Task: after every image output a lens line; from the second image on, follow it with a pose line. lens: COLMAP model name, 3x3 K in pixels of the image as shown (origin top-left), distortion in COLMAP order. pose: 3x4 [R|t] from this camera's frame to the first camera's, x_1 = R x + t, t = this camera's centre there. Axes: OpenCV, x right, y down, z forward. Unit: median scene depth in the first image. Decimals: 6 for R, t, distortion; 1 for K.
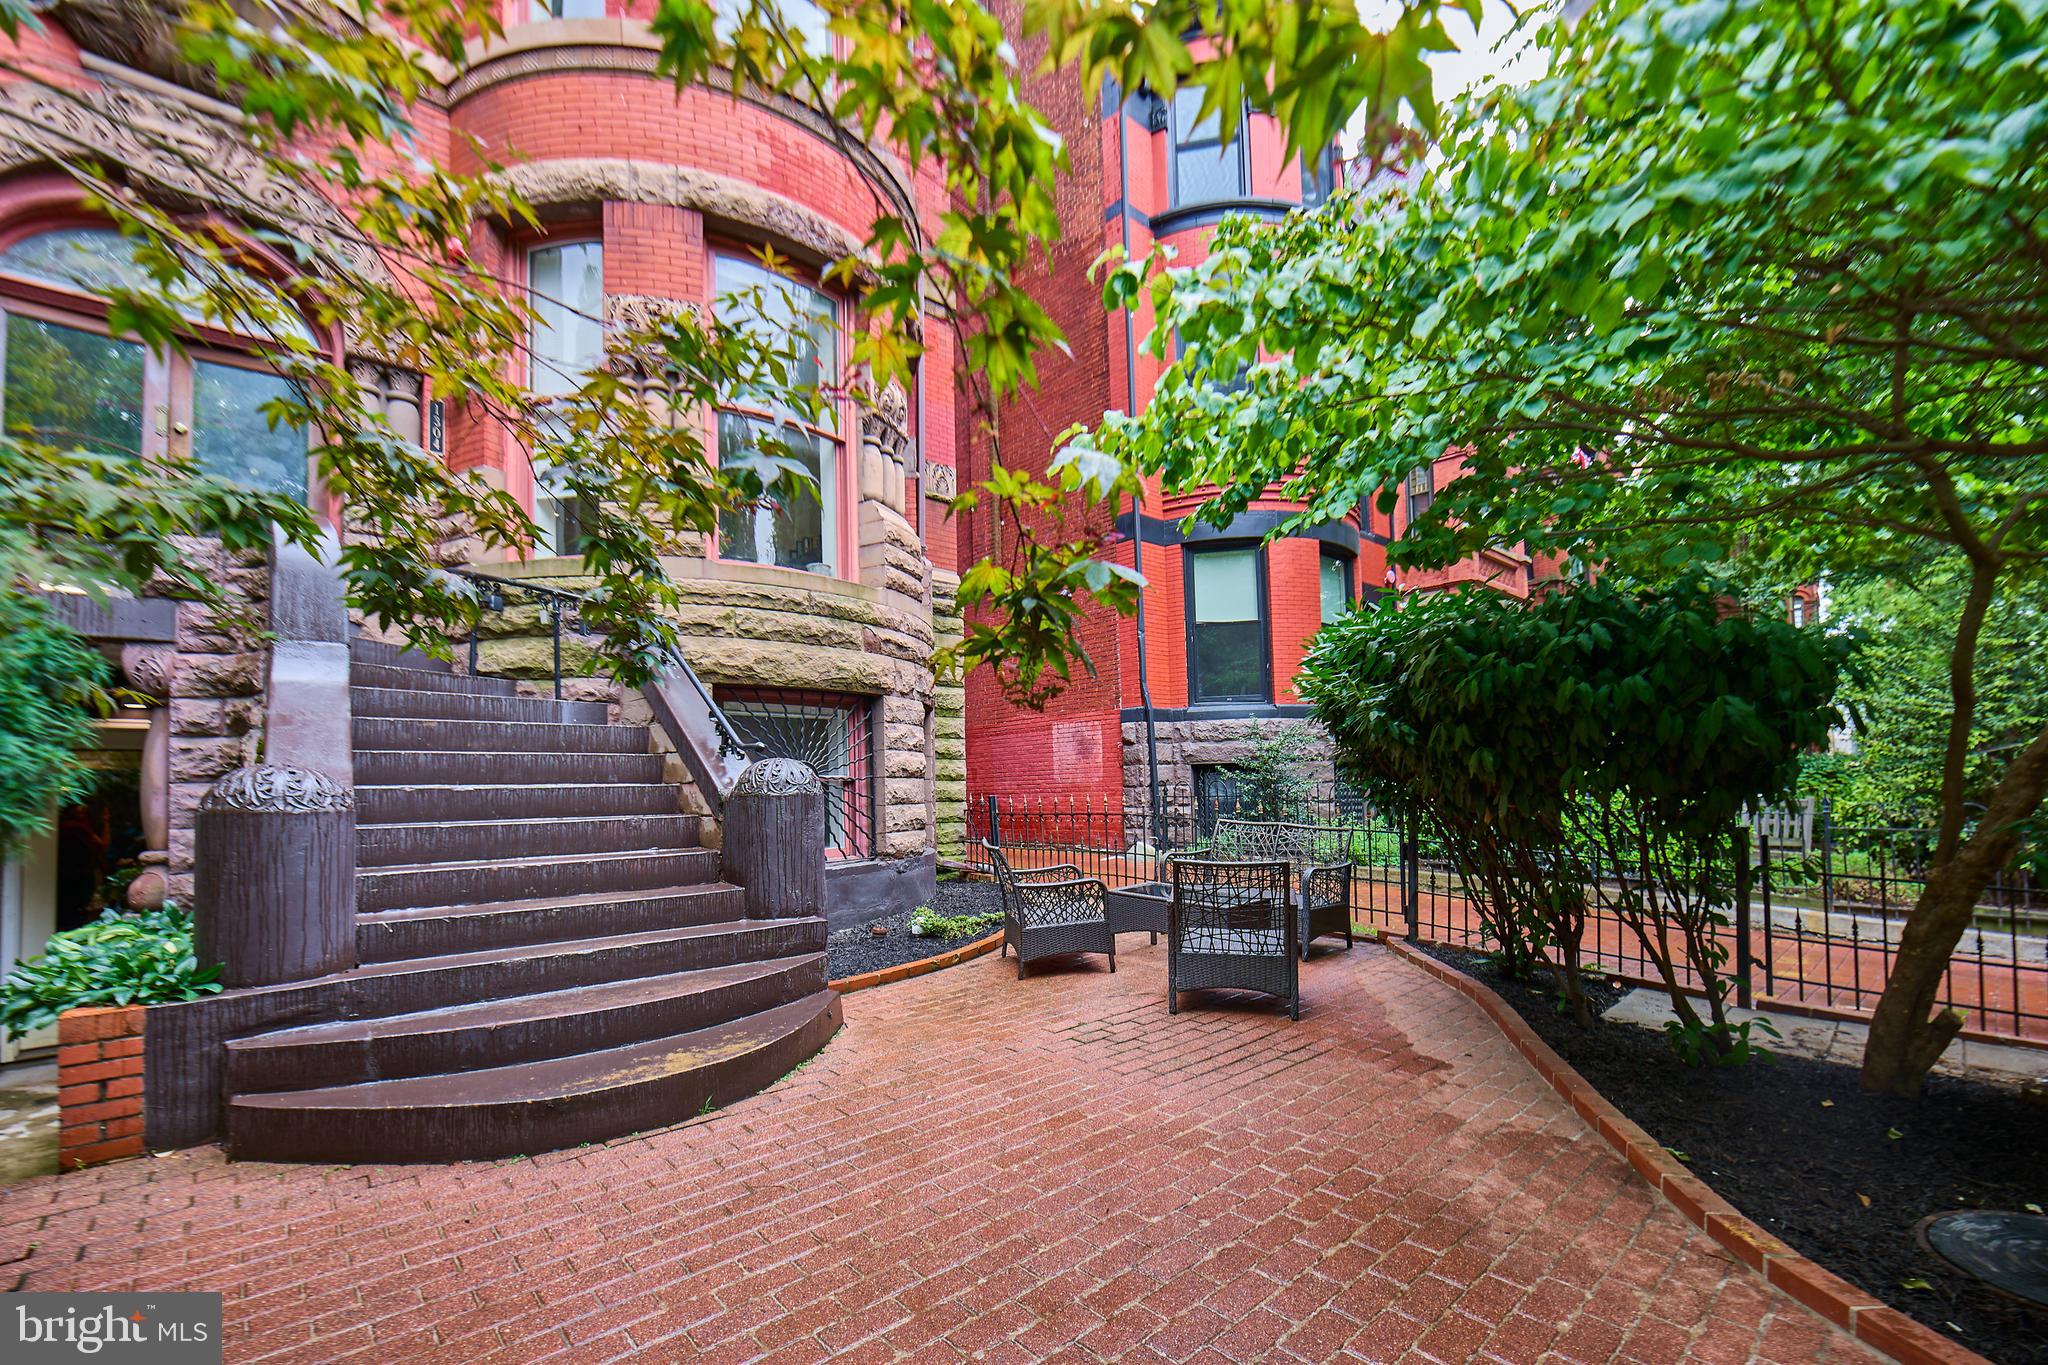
lens RADIAL K [[793.4, 0, 1026.4], [0, 793.4, 778.9], [0, 0, 1]] dist [0.000164, -0.000084]
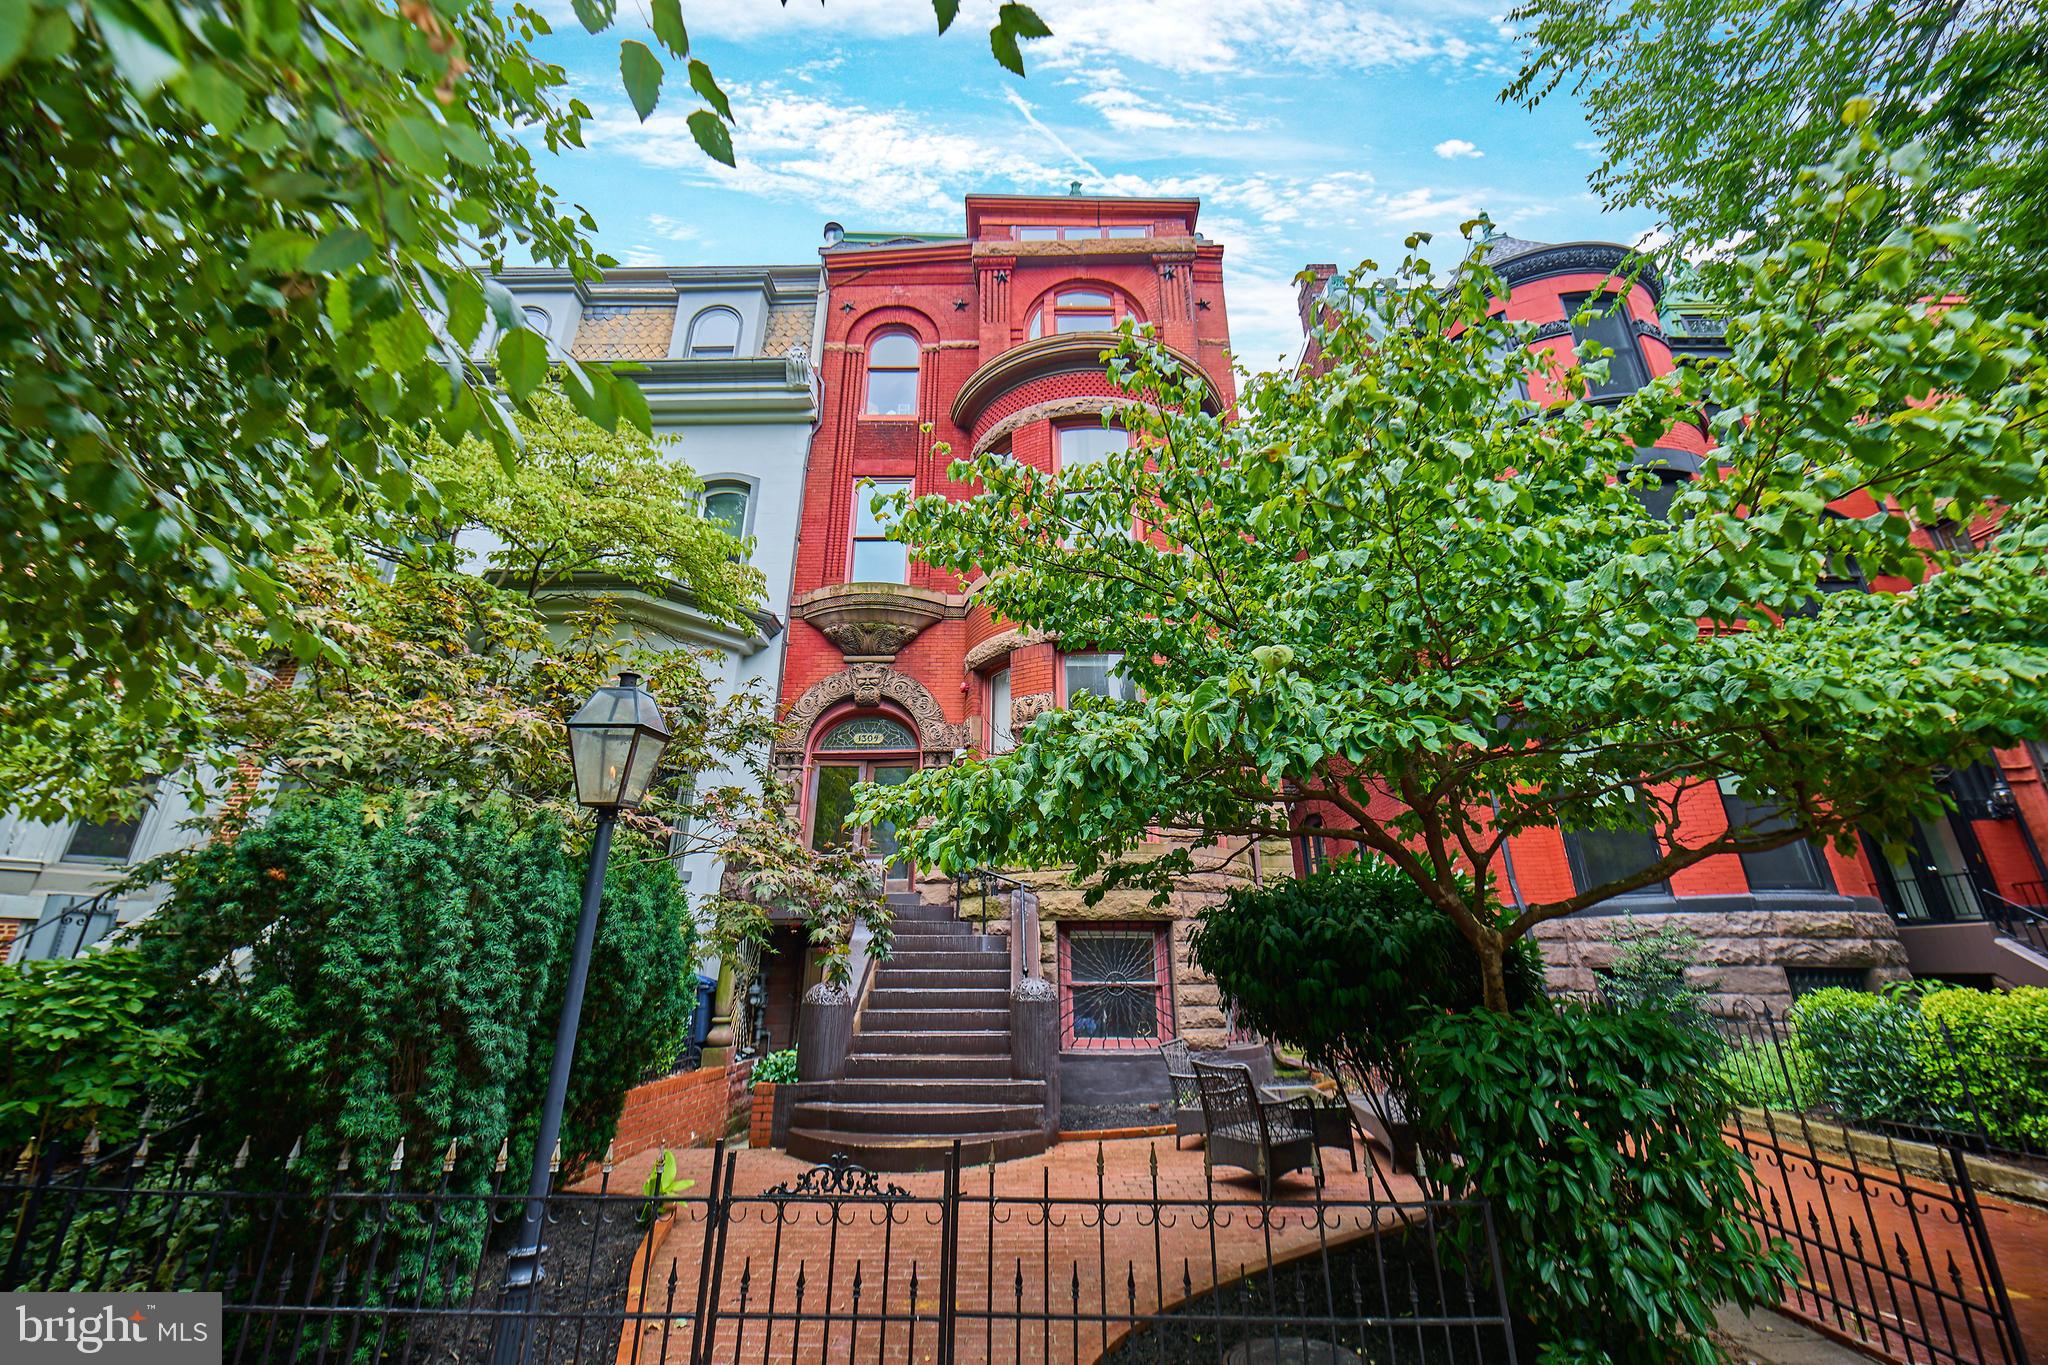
lens RADIAL K [[832.5, 0, 1027.7], [0, 832.5, 687.9], [0, 0, 1]] dist [0.001777, -0.000088]
pose [[0.715423, -0.214804, -0.664853, 0.708966], [0.000455, 0.951711, -0.306994, -0.048372], [0.698692, 0.219328, 0.680974, -0.253678]]
